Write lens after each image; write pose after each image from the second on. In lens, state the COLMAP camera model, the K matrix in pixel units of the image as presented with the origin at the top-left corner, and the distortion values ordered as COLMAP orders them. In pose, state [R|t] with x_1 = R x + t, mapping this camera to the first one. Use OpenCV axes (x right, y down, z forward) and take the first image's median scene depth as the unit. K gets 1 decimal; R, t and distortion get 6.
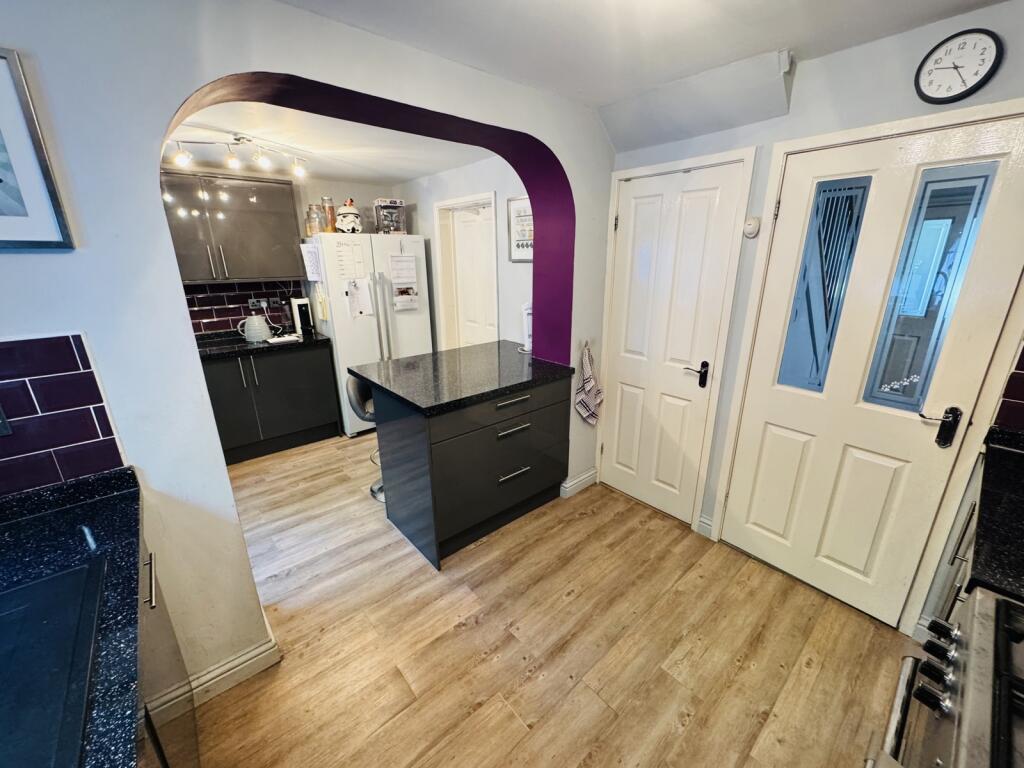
lens RADIAL K [[408.2, 0, 512.0], [0, 408.2, 384.0], [0, 0, 1]] dist [-0.004292, 0.000371]
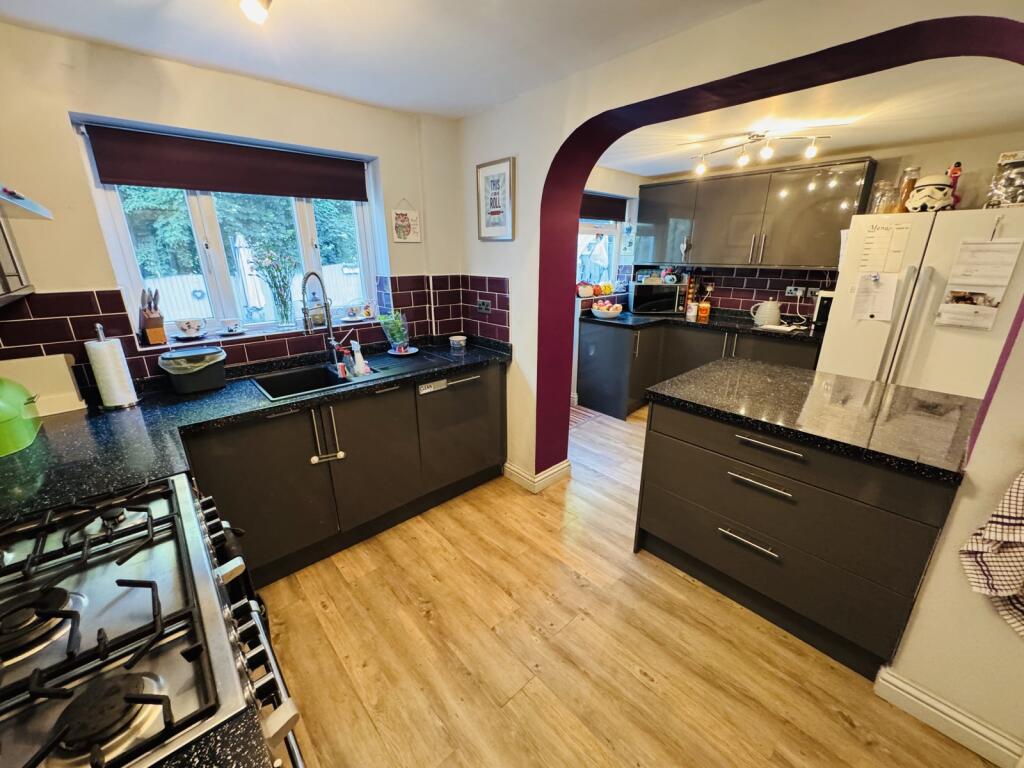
lens RADIAL K [[408.2, 0, 512.0], [0, 408.2, 384.0], [0, 0, 1]] dist [-0.004292, 0.000371]
pose [[0.019670, 0.318607, -0.947683, 0.636526], [-0.297233, 0.906874, 0.298718, -0.136791], [0.954602, 0.275807, 0.112538, 0.466460]]
